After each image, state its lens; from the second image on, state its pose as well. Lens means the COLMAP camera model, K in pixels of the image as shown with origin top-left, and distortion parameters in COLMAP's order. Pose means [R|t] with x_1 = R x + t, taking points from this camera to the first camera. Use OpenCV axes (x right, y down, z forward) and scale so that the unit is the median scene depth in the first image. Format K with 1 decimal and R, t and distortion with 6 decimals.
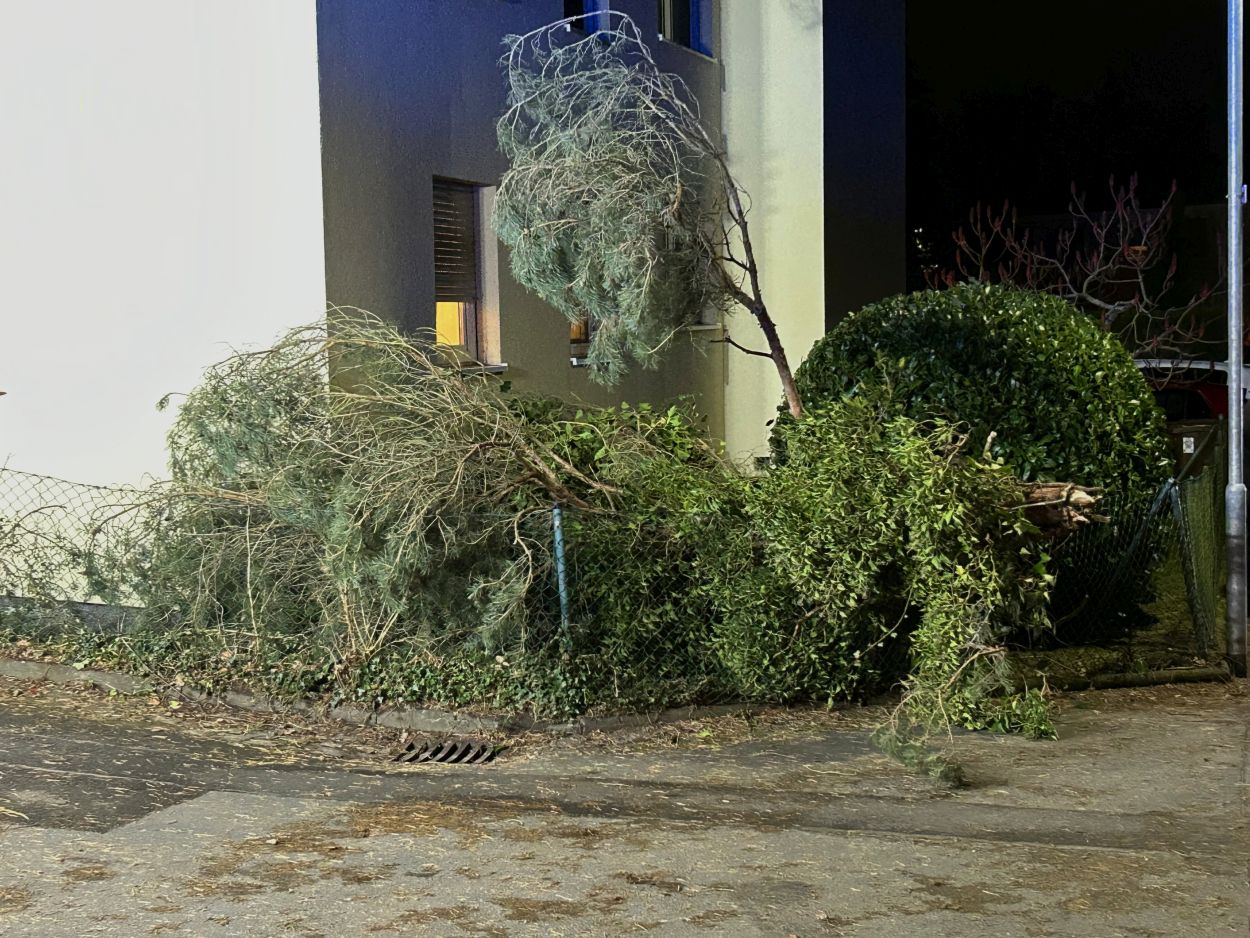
lens RADIAL K [[2030.2, 0, 625.0], [0, 2030.2, 469.0], [0, 0, 1]] dist [0.232618, -0.908049]
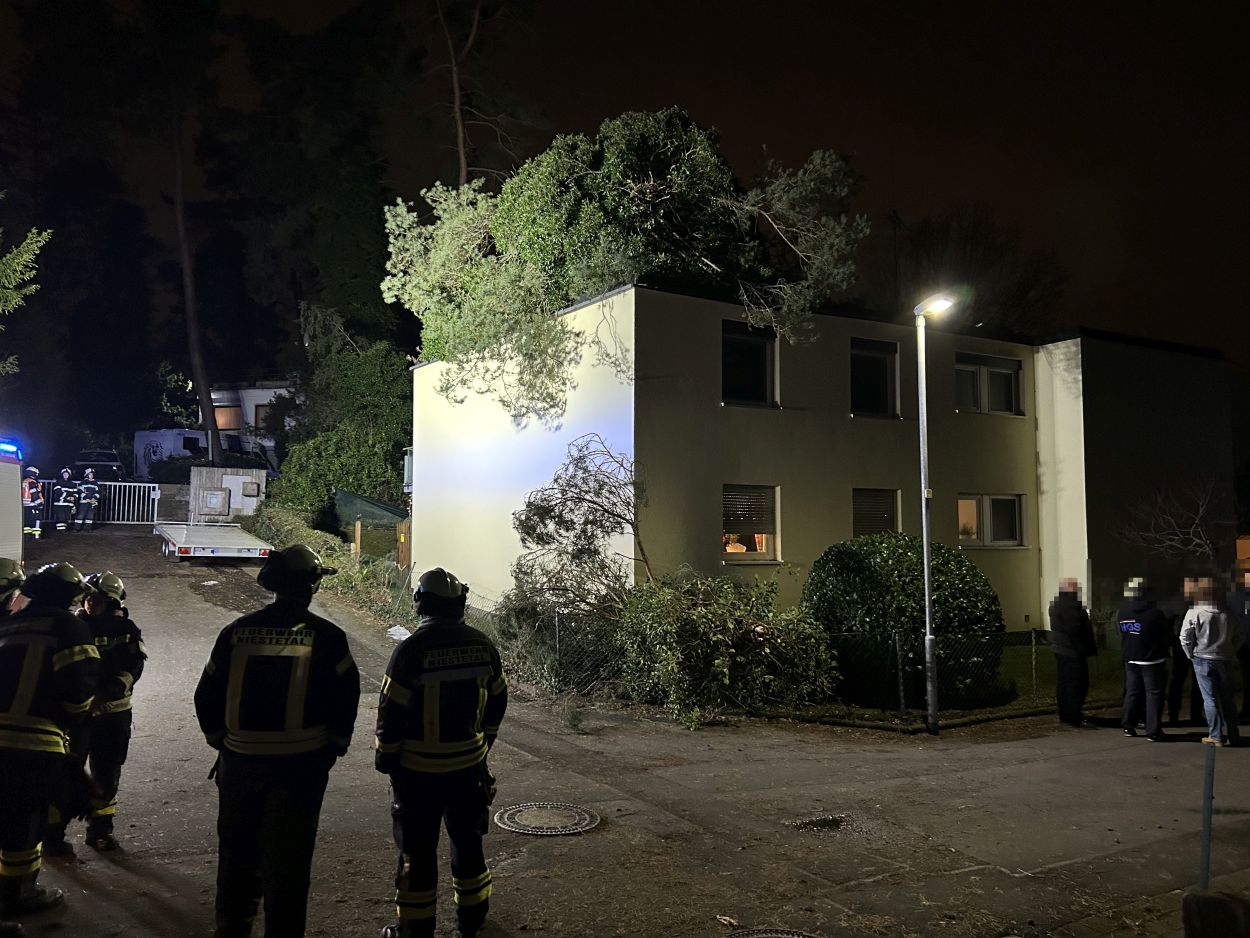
lens RADIAL K [[942.1, 0, 621.7], [0, 942.1, 475.5], [0, 0, 1]] dist [0.069942, -0.115151]
pose [[0.723280, -0.021982, -0.690205, 0.902151], [-0.067971, 0.992373, -0.102834, -0.041042], [0.687201, 0.121292, 0.716270, 0.129241]]
